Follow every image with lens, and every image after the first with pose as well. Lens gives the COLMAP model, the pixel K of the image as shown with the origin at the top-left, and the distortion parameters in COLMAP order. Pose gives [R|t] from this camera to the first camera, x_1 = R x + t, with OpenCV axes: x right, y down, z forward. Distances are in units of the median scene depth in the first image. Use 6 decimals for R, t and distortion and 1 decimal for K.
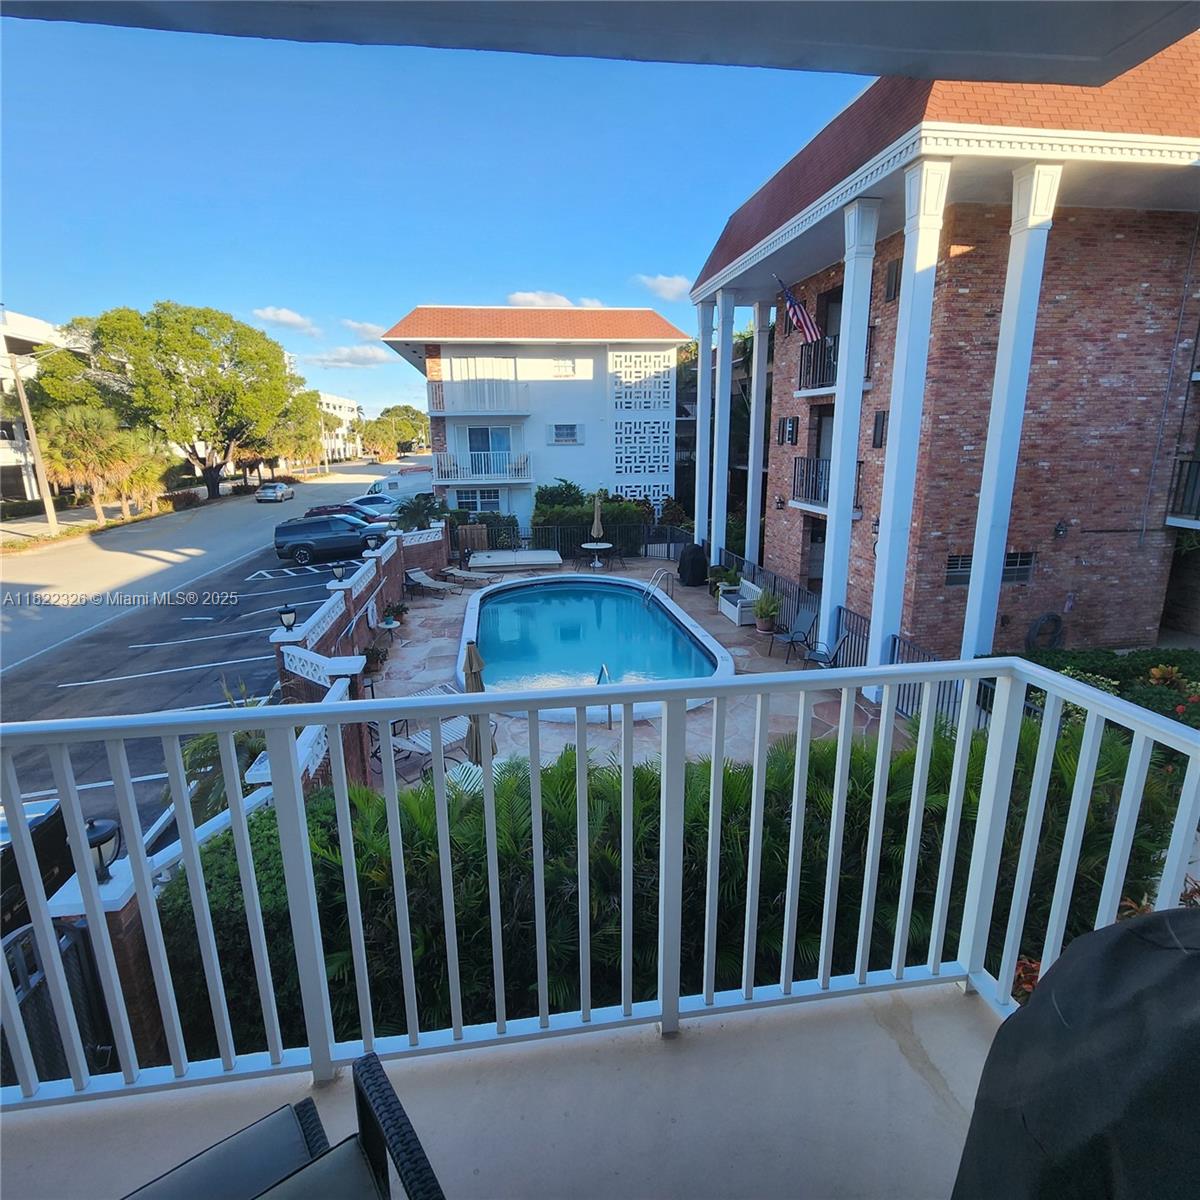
lens RADIAL K [[653.9, 0, 594.0], [0, 653.9, 592.2], [0, 0, 1]] dist [0.001603, -0.001448]
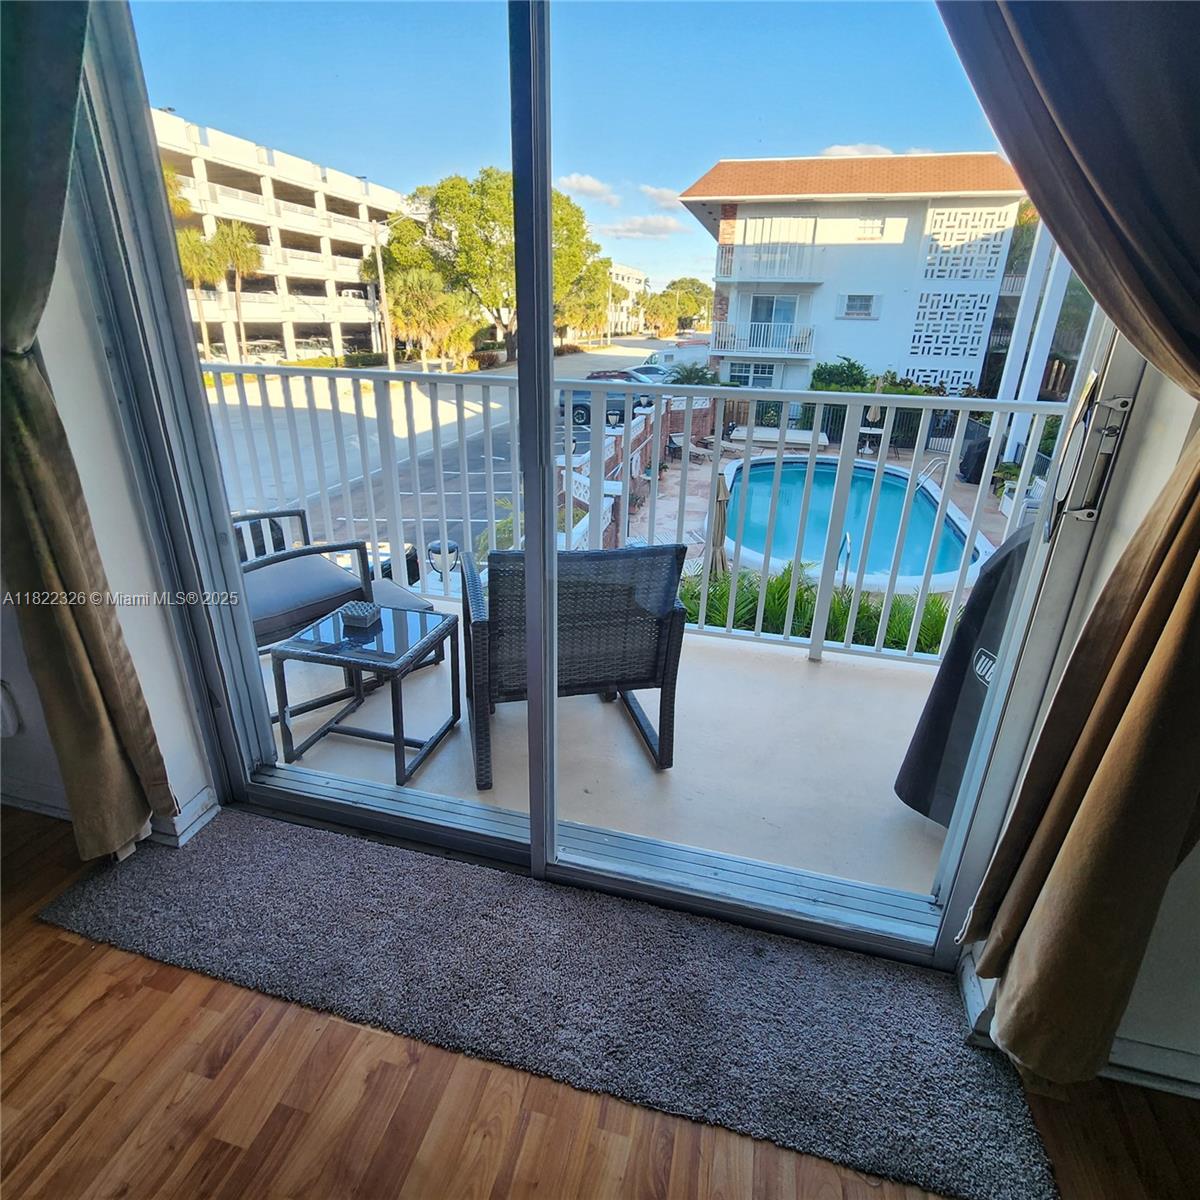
lens RADIAL K [[665.4, 0, 600.2], [0, 665.4, 580.0], [0, 0, 1]] dist [0.002788, -0.000818]
pose [[0.922564, 0.173807, -0.344481, 0.029245], [-0.122059, 0.978412, 0.166766, 0.059403], [0.366030, -0.111806, 0.923862, -0.092930]]
